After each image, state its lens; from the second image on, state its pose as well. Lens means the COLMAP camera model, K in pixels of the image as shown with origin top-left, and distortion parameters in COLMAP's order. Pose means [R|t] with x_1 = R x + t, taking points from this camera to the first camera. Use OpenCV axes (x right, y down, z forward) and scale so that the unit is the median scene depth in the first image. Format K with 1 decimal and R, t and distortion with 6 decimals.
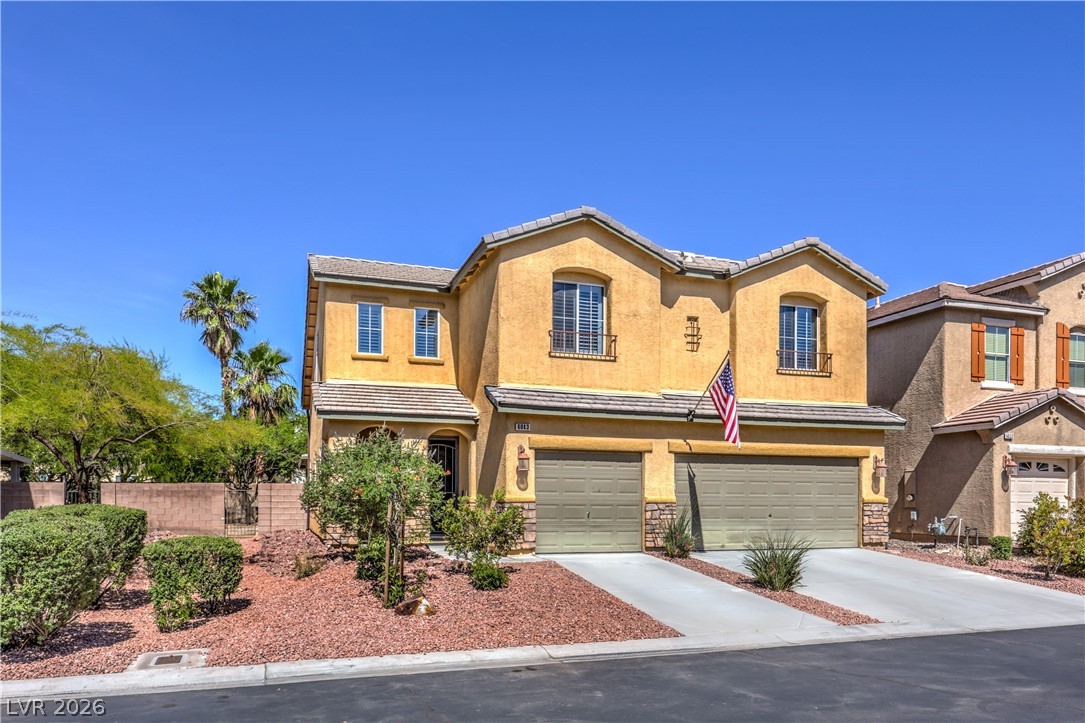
lens RADIAL K [[746.9, 0, 544.4], [0, 746.9, 361.2], [0, 0, 1]] dist [0.004603, -0.003356]
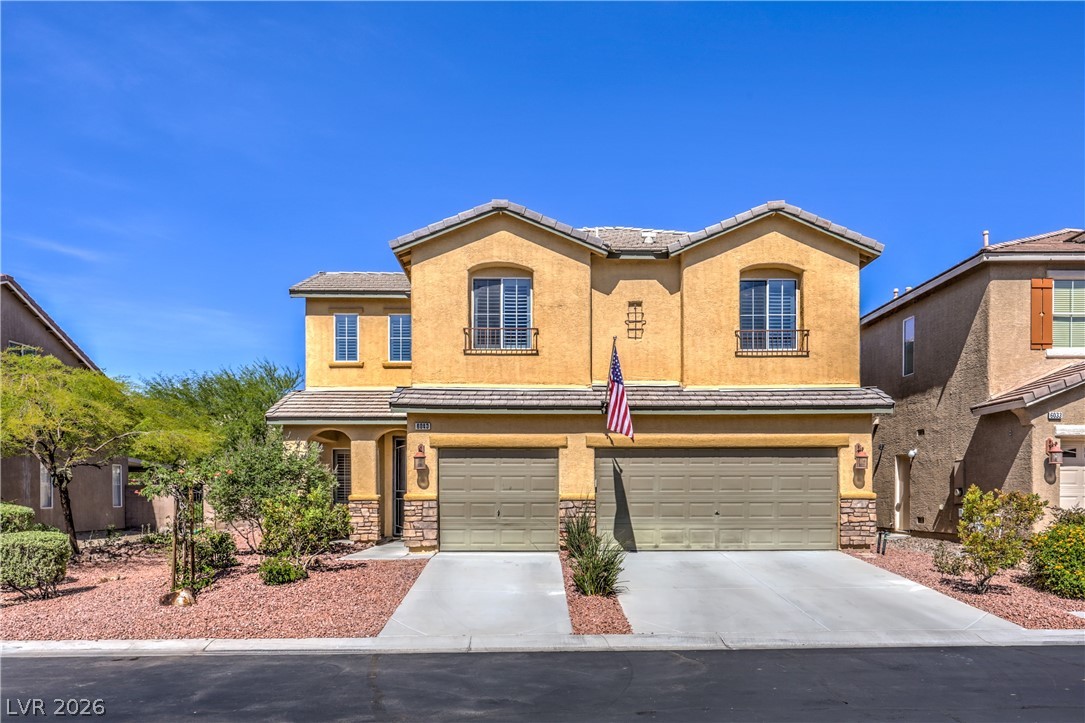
lens RADIAL K [[746.9, 0, 543.7], [0, 746.9, 362.2], [0, 0, 1]] dist [0.004603, -0.003356]
pose [[0.953553, -0.059999, -0.295189, 0.365719], [0.061215, 0.998111, -0.005129, 0.014291], [0.294939, -0.013180, 0.955425, 0.070080]]
